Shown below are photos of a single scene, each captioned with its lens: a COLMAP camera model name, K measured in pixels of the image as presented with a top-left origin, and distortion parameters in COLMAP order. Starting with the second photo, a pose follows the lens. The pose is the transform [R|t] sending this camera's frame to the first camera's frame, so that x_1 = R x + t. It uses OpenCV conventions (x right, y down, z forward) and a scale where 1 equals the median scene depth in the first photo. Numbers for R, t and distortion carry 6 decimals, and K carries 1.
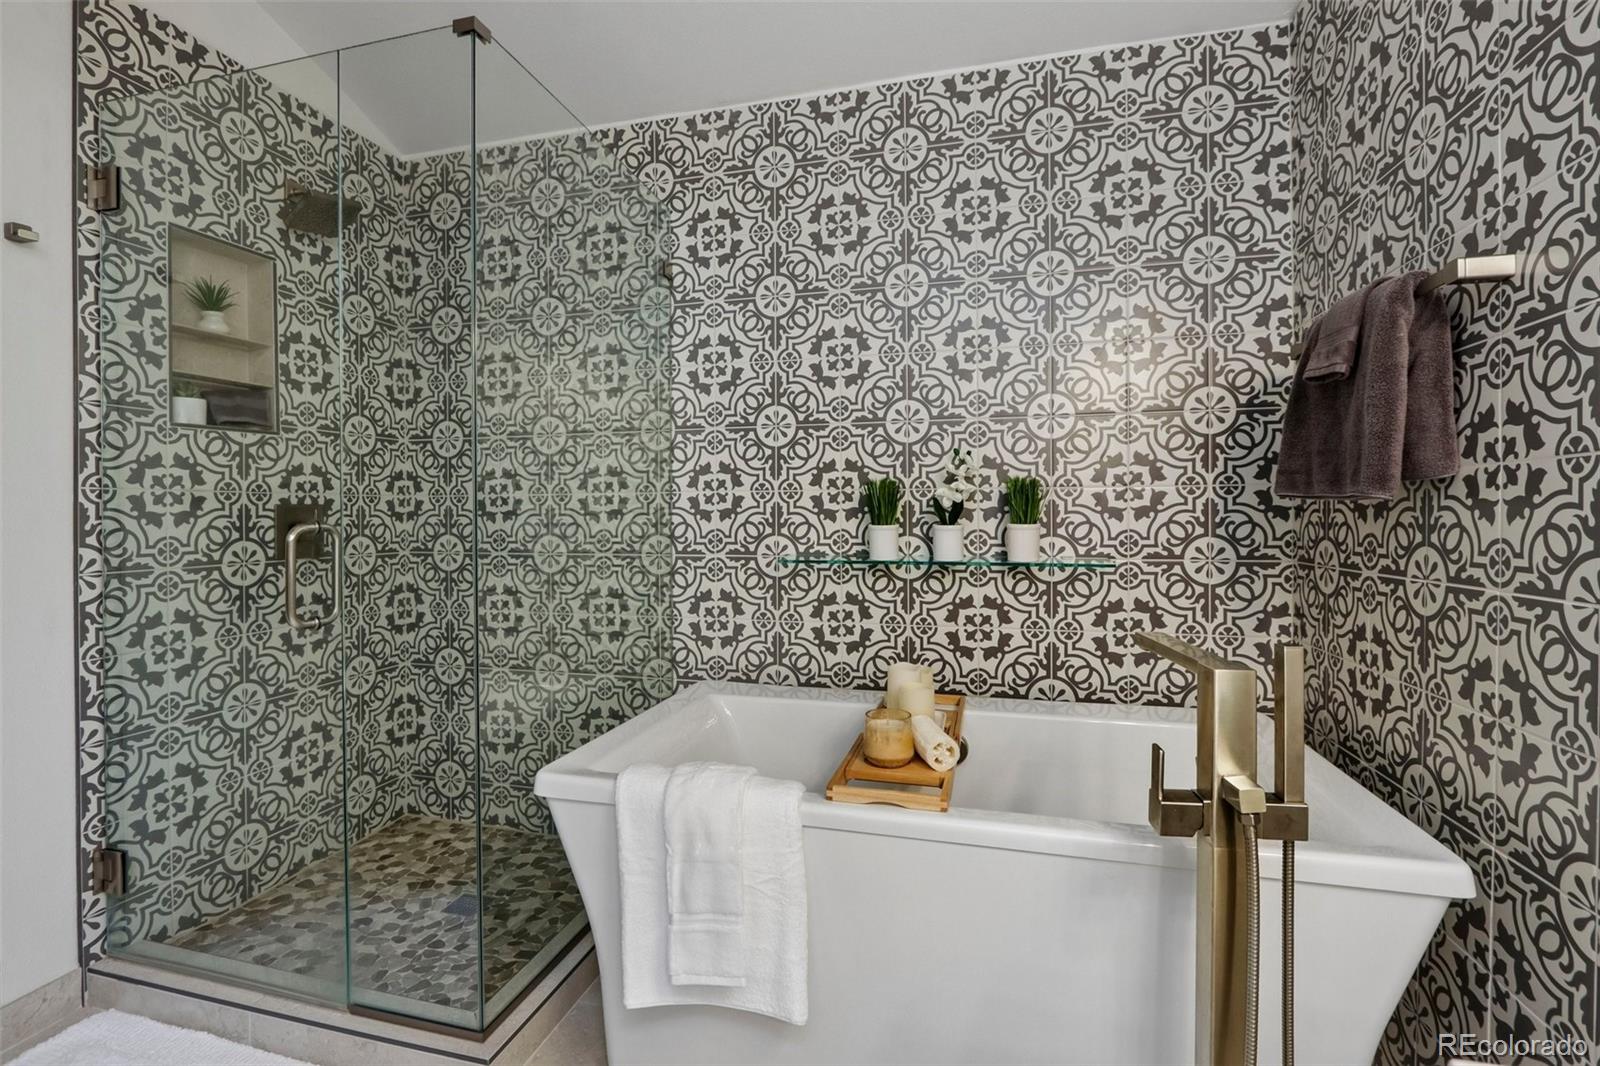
lens RADIAL K [[743.7, 0, 777.8], [0, 743.7, 511.4], [0, 0, 1]] dist [-0.012489, 0.001438]
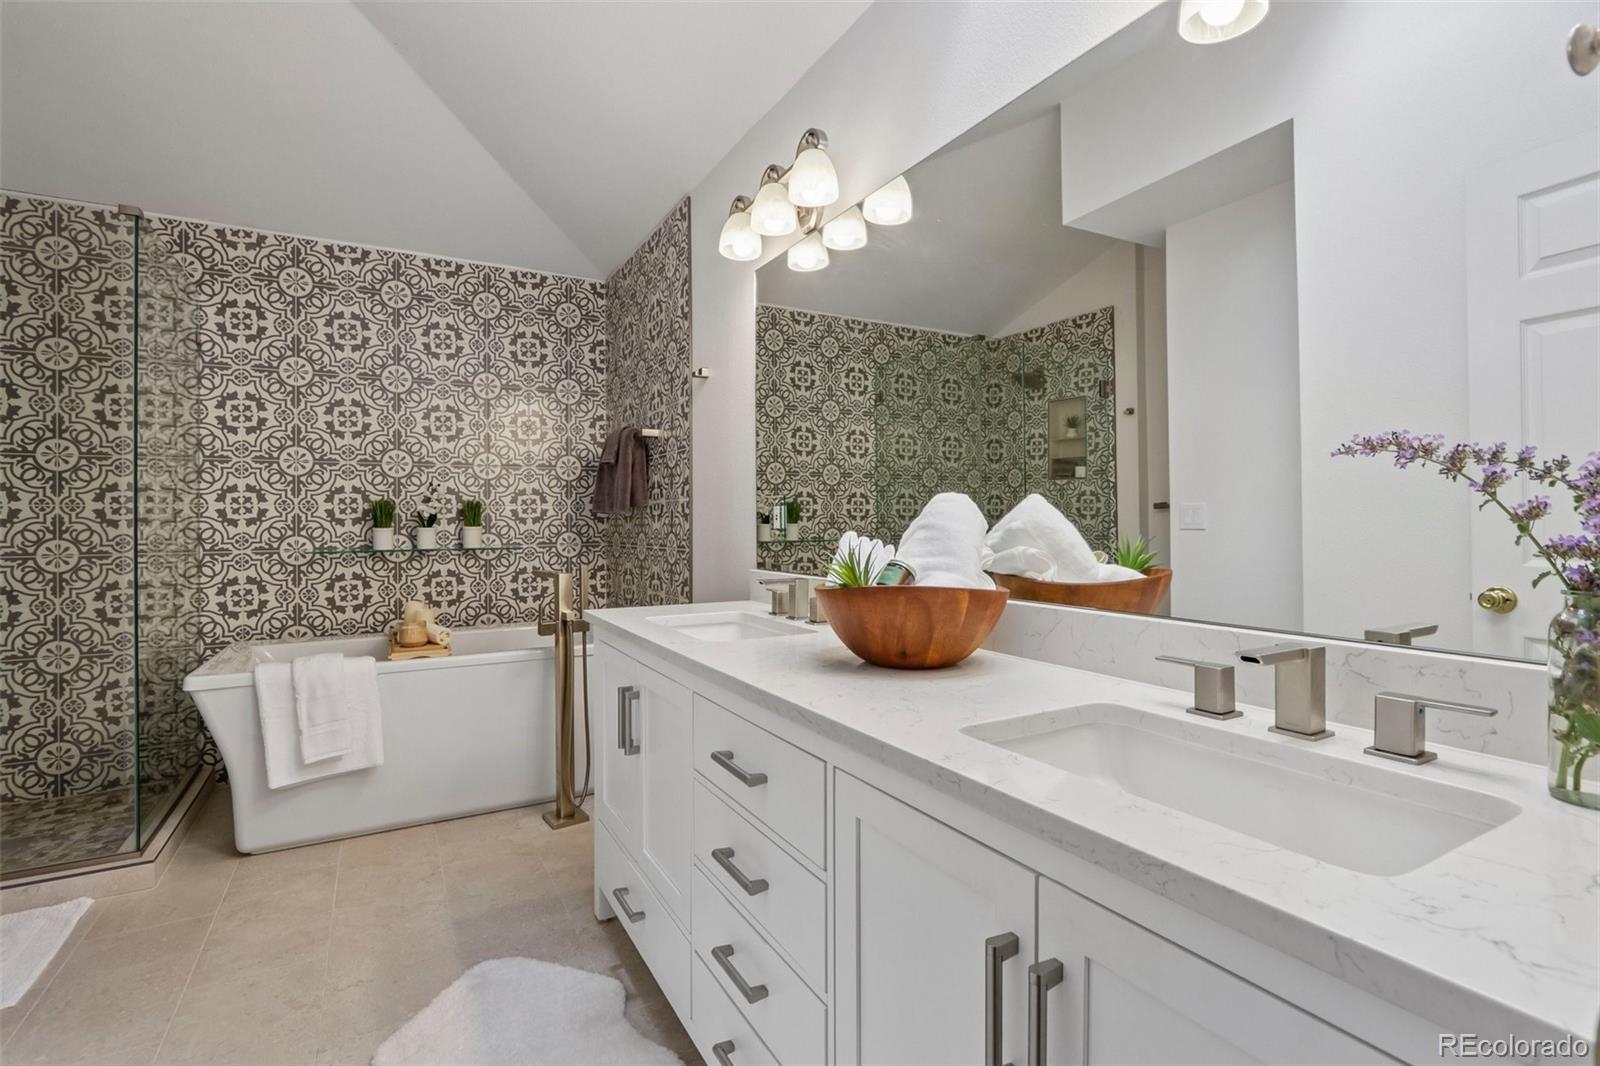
lens RADIAL K [[743.7, 0, 796.2], [0, 743.7, 523.7], [0, 0, 1]] dist [-0.012489, 0.001438]
pose [[0.703577, -0.002791, 0.710614, -0.379620], [0.002830, 0.999995, 0.001125, 0.010016], [-0.710614, 0.001220, 0.703581, -0.786511]]
